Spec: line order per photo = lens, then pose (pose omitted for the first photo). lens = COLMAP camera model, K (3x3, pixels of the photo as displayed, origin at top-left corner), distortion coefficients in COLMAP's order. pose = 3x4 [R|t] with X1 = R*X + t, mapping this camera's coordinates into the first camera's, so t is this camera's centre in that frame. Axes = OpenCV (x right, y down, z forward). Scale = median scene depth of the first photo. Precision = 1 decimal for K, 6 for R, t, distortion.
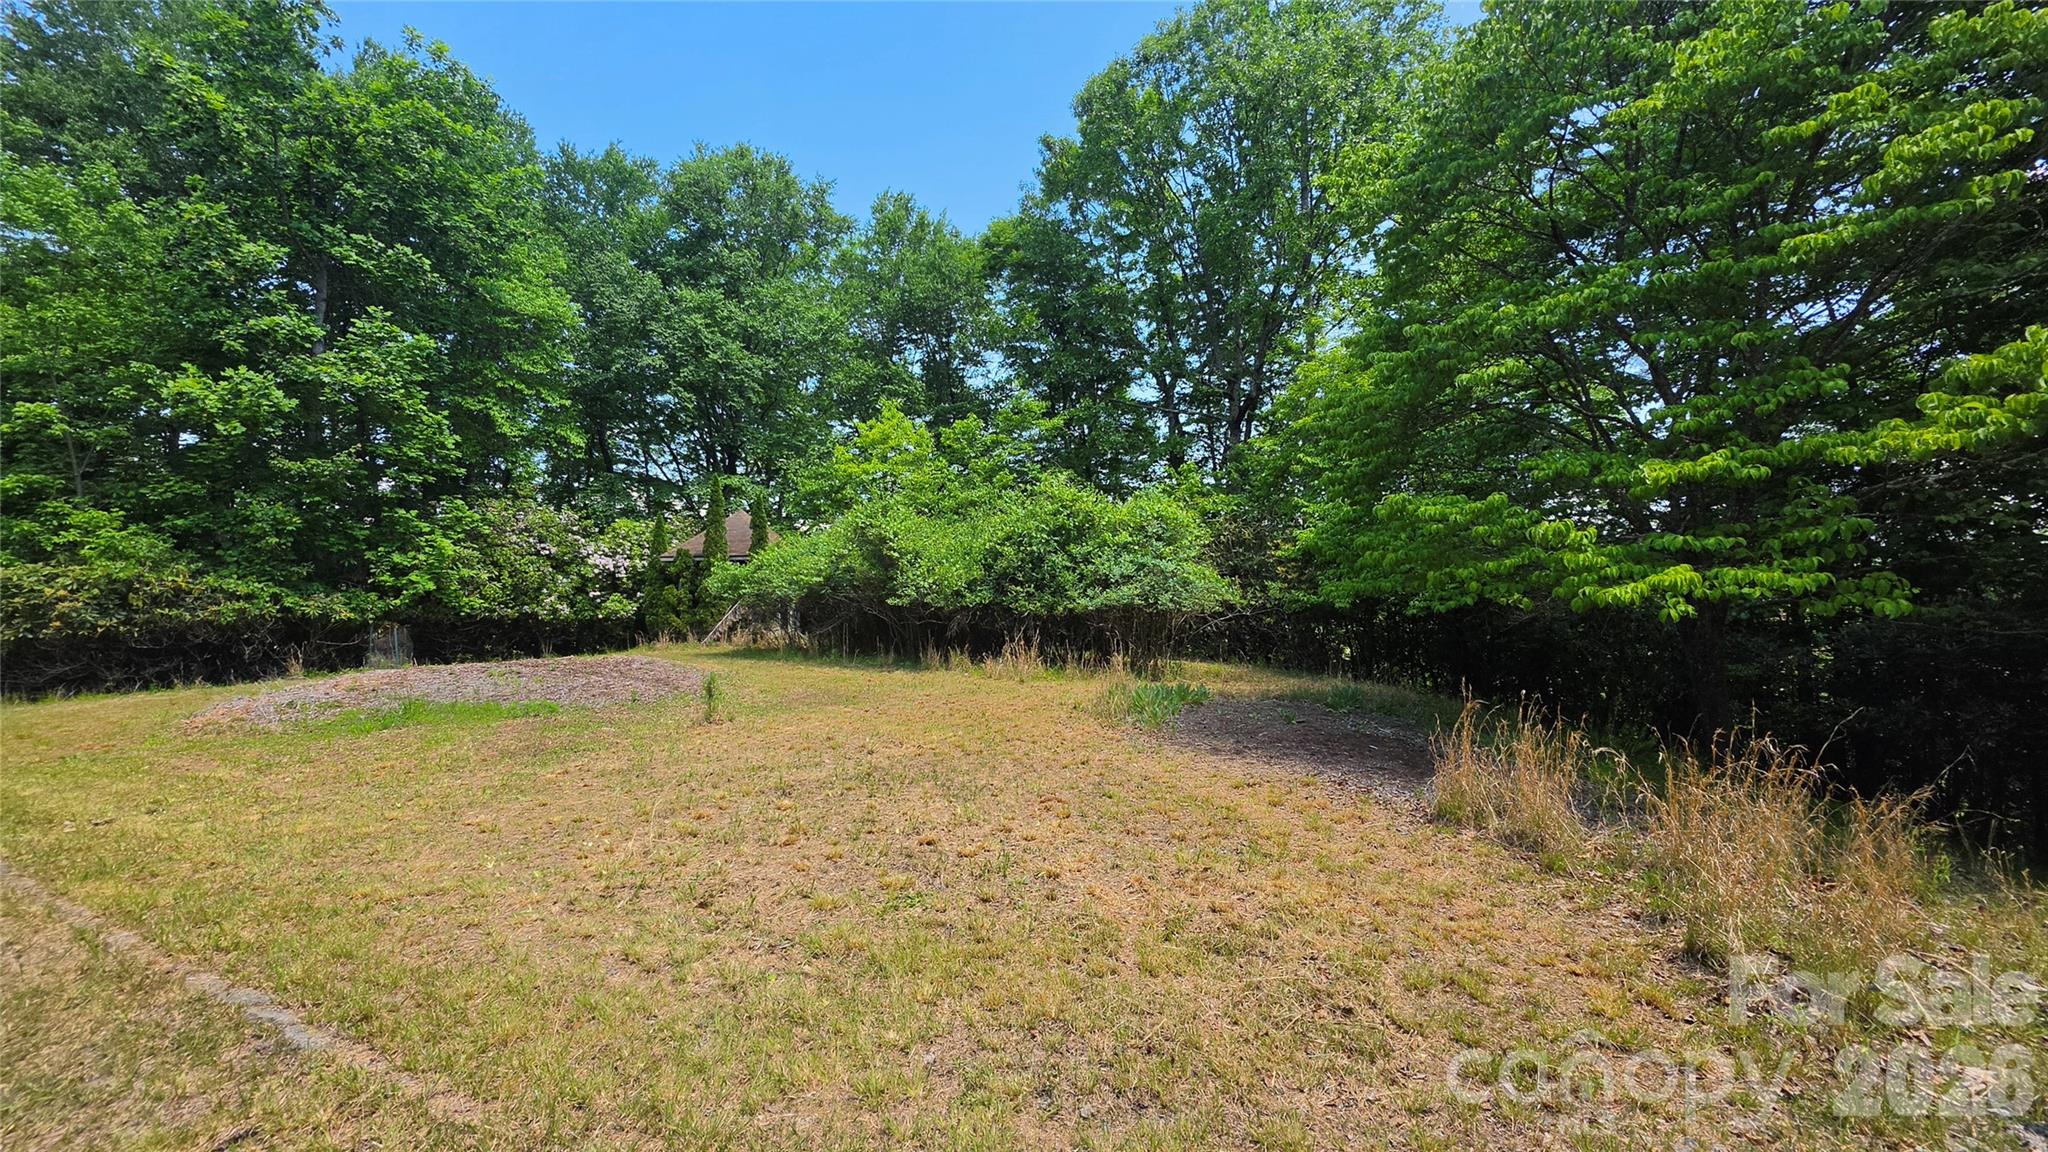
lens RADIAL K [[810.1, 0, 1010.3], [0, 810.1, 571.5], [0, 0, 1]] dist [-0.003461, 0.000599]
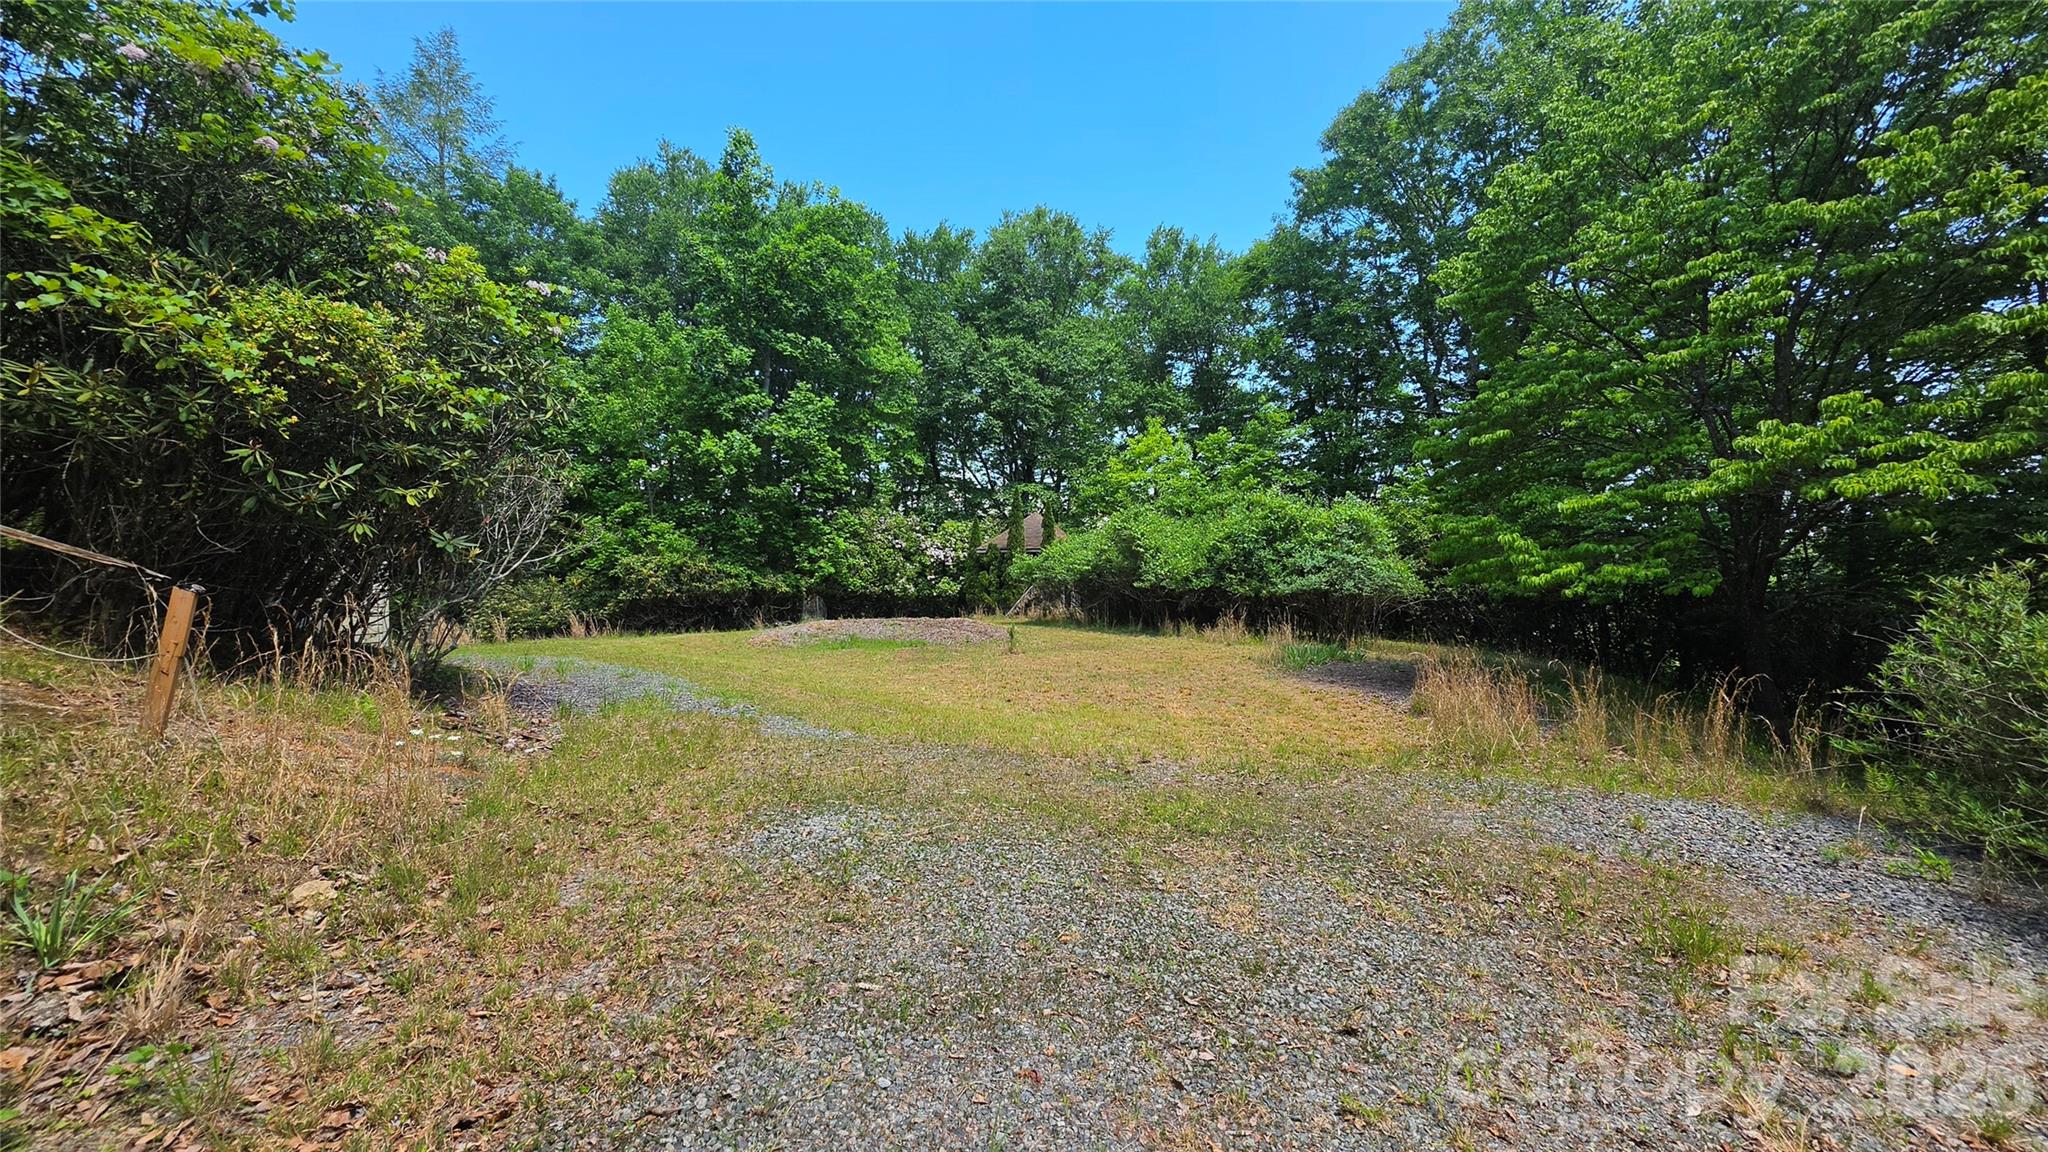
lens RADIAL K [[810.1, 0, 1016.0], [0, 810.1, 573.9], [0, 0, 1]] dist [-0.003461, 0.000599]
pose [[0.939202, 0.010612, -0.343202, 0.095702], [-0.004797, 0.999830, 0.017788, -0.002826], [0.343332, -0.015061, 0.939093, -0.257009]]
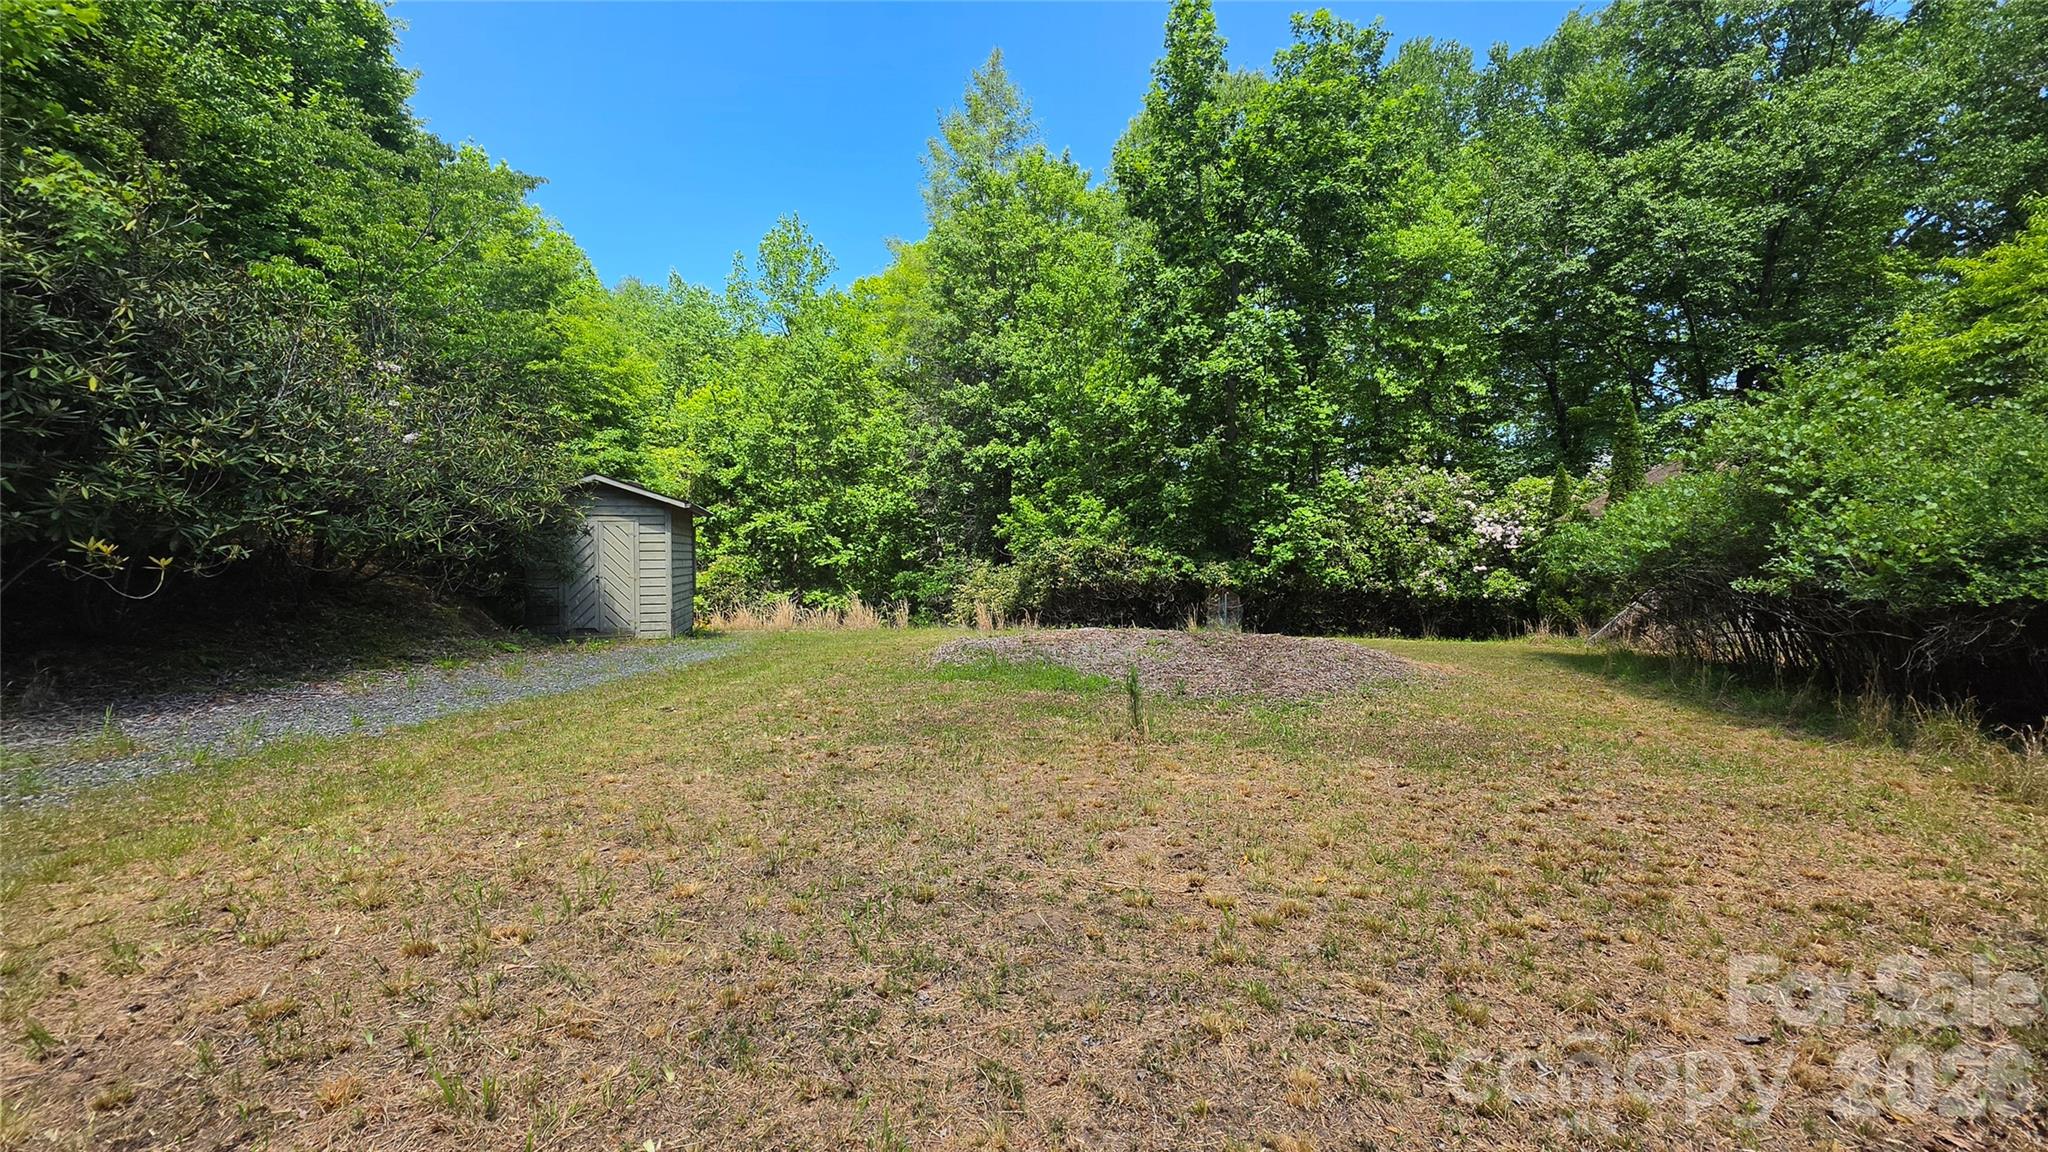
lens RADIAL K [[810.1, 0, 1023.9], [0, 810.1, 567.6], [0, 0, 1]] dist [-0.003461, 0.000599]
pose [[0.375084, 0.018549, -0.926805, 0.105148], [-0.000674, 0.999805, 0.019737, 0.012779], [0.926991, -0.006778, 0.375023, 0.306331]]
